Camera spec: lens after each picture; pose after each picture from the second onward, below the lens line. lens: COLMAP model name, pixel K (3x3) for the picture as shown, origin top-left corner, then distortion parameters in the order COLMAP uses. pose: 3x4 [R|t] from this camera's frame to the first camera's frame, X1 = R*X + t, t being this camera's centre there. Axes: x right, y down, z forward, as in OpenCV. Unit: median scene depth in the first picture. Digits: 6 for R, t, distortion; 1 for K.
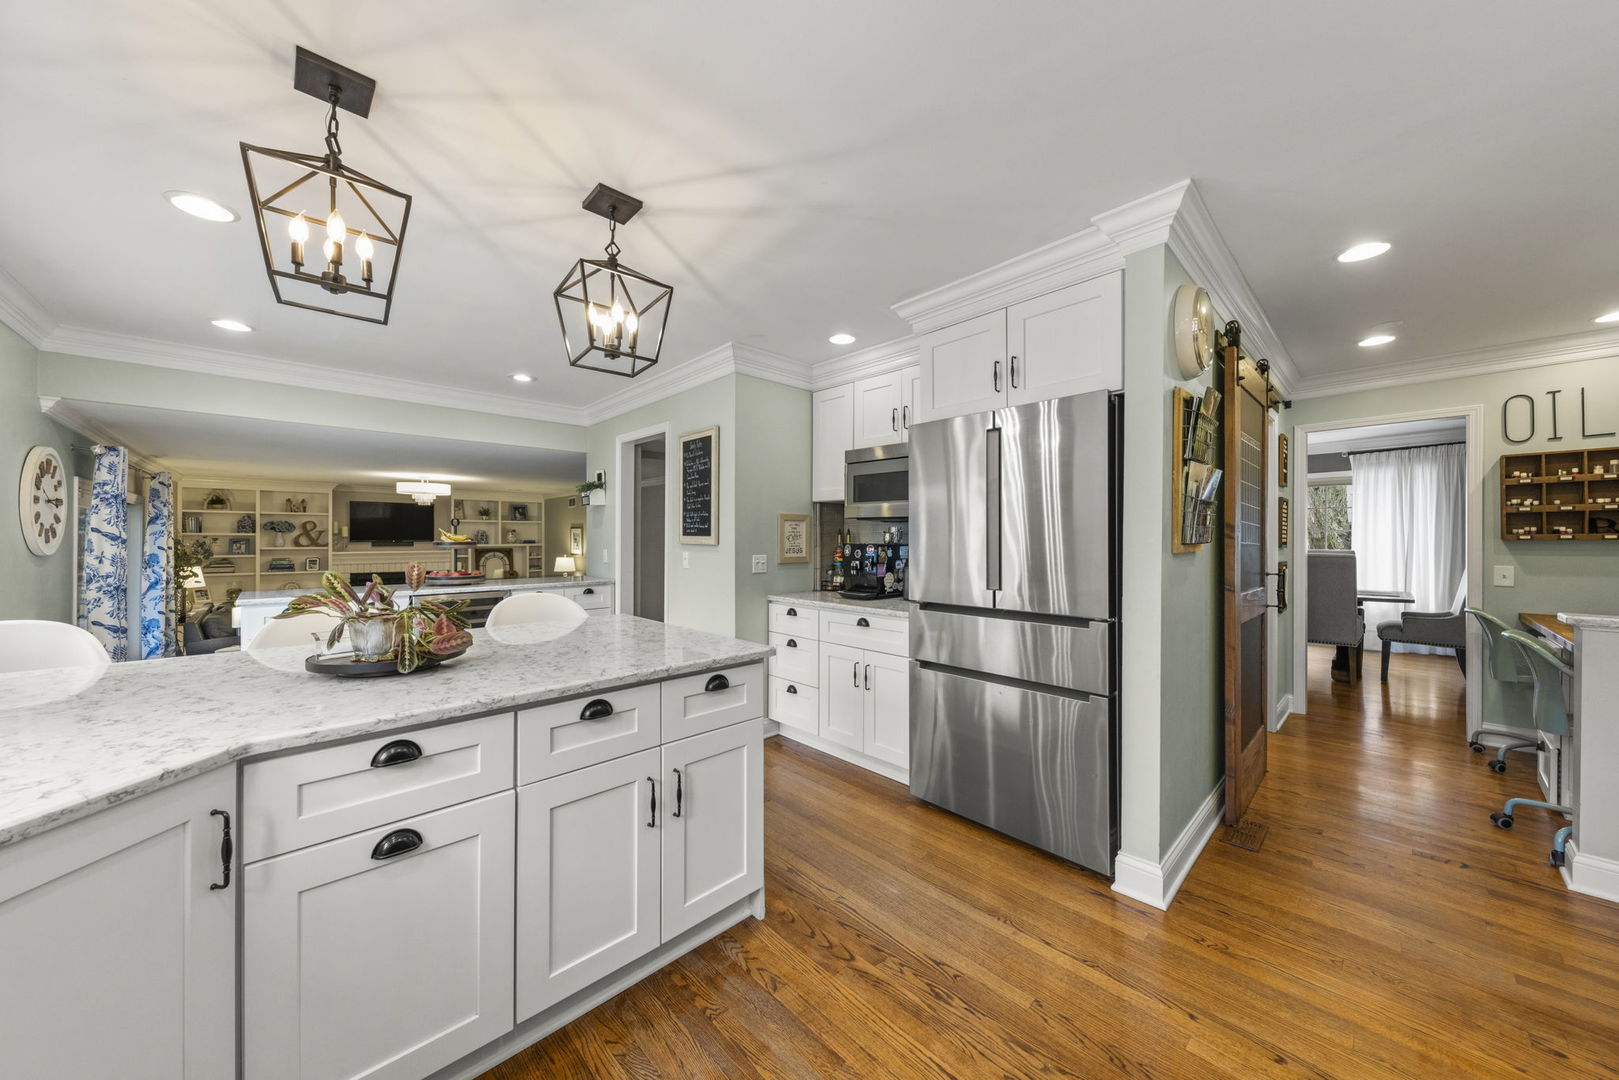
lens RADIAL K [[594.6, 0, 809.5], [0, 594.6, 540.0], [0, 0, 1]] dist [-0.001297, -0.000379]
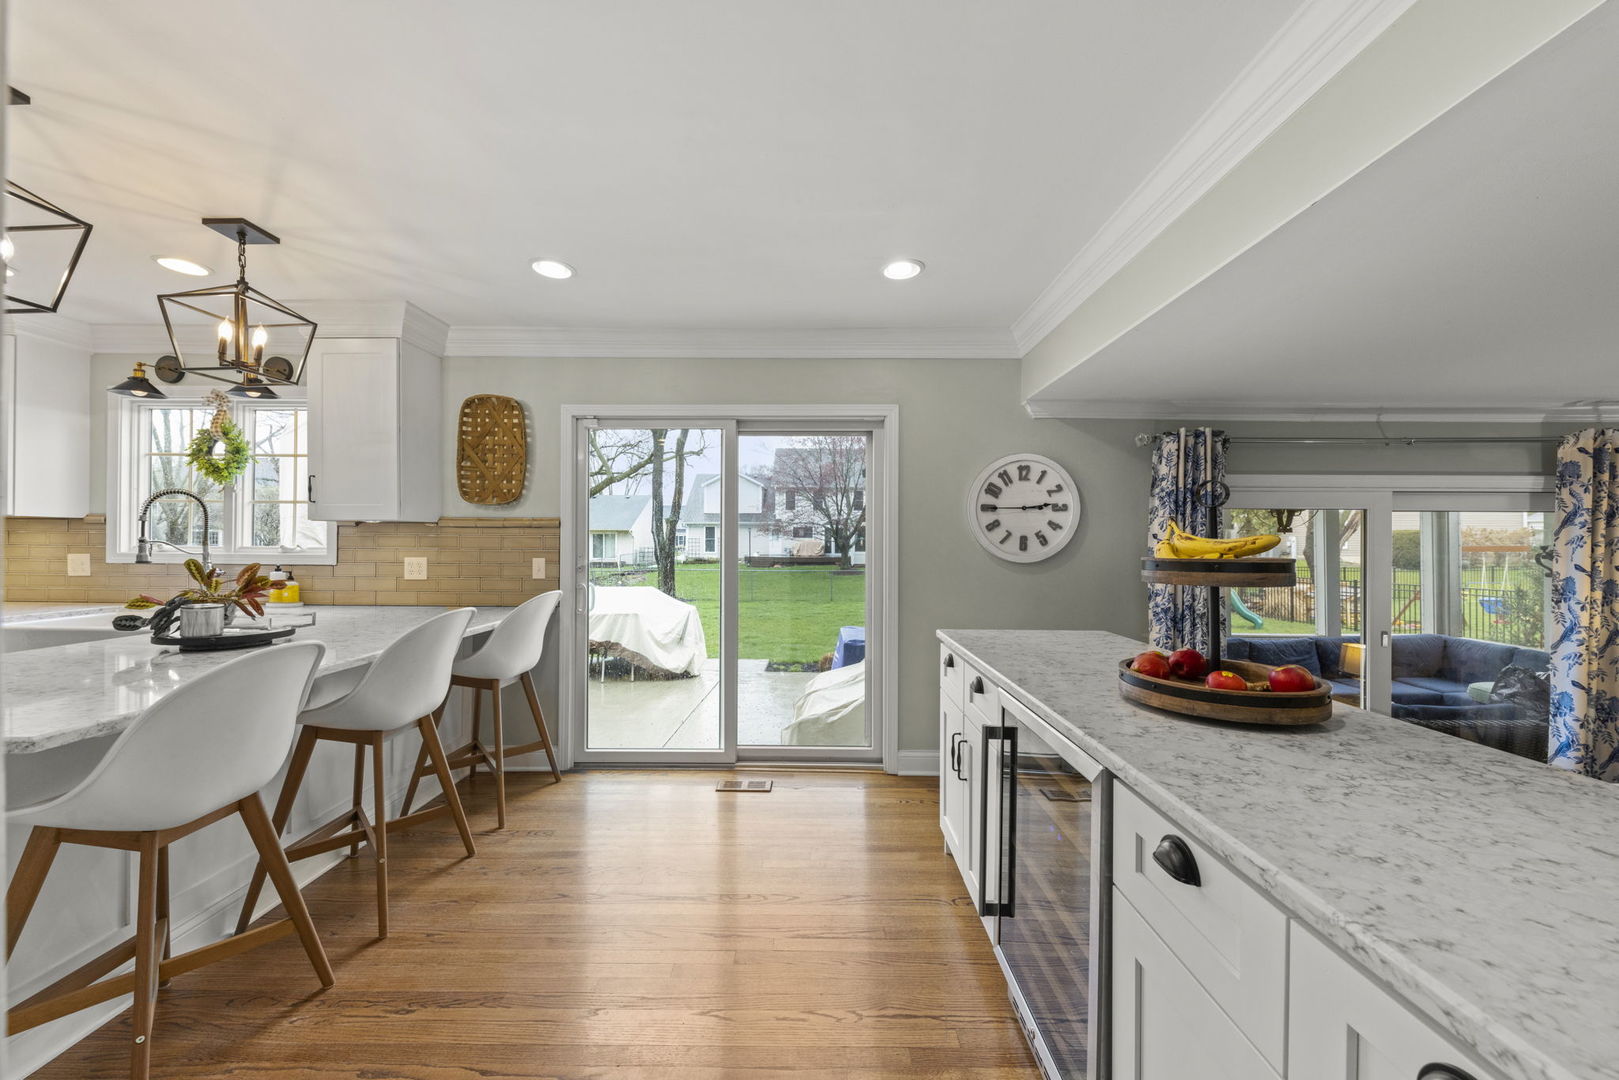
lens RADIAL K [[594.6, 0, 809.5], [0, 594.6, 540.0], [0, 0, 1]] dist [-0.001297, -0.000379]
pose [[-0.680513, -0.008575, -0.732686, -0.197406], [-0.002898, 0.999955, -0.009012, -0.005868], [0.732731, -0.004009, -0.680507, 0.855618]]
